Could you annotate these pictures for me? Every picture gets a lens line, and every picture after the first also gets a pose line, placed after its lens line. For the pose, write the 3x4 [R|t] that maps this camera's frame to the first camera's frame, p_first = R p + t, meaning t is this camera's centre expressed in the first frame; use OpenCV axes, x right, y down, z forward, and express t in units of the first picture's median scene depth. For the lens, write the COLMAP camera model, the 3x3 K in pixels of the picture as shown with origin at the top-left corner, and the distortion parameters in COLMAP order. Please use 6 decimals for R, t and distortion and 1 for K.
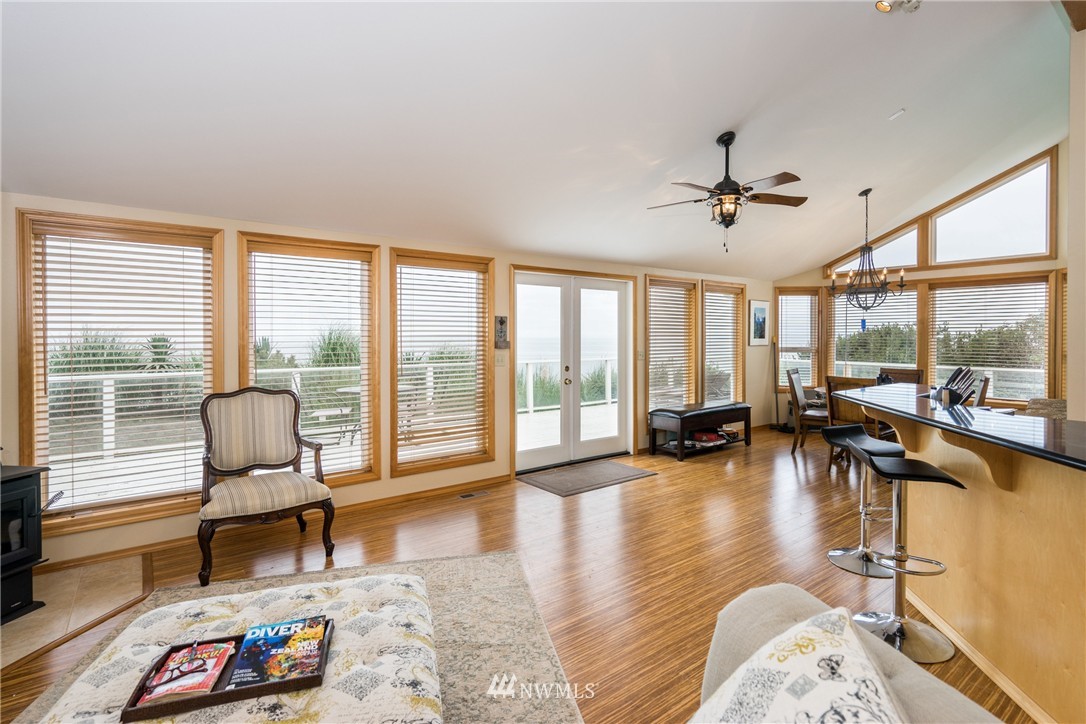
lens RADIAL K [[490.1, 0, 585.5], [0, 490.1, 344.0], [0, 0, 1]] dist [-0.004678, 0.001010]
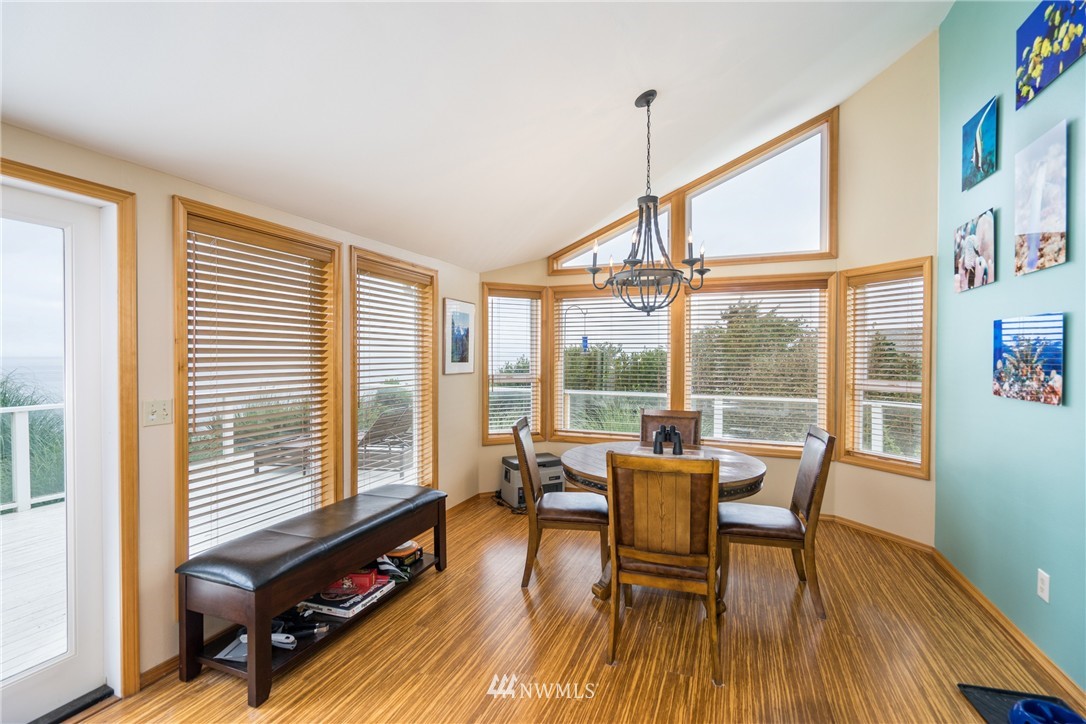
lens RADIAL K [[490.1, 0, 545.5], [0, 490.1, 363.5], [0, 0, 1]] dist [-0.004678, 0.001010]
pose [[0.867884, -0.005174, 0.496740, 0.153397], [0.004914, 0.999986, 0.001829, -0.011086], [-0.496743, 0.000854, 0.867898, 0.444414]]
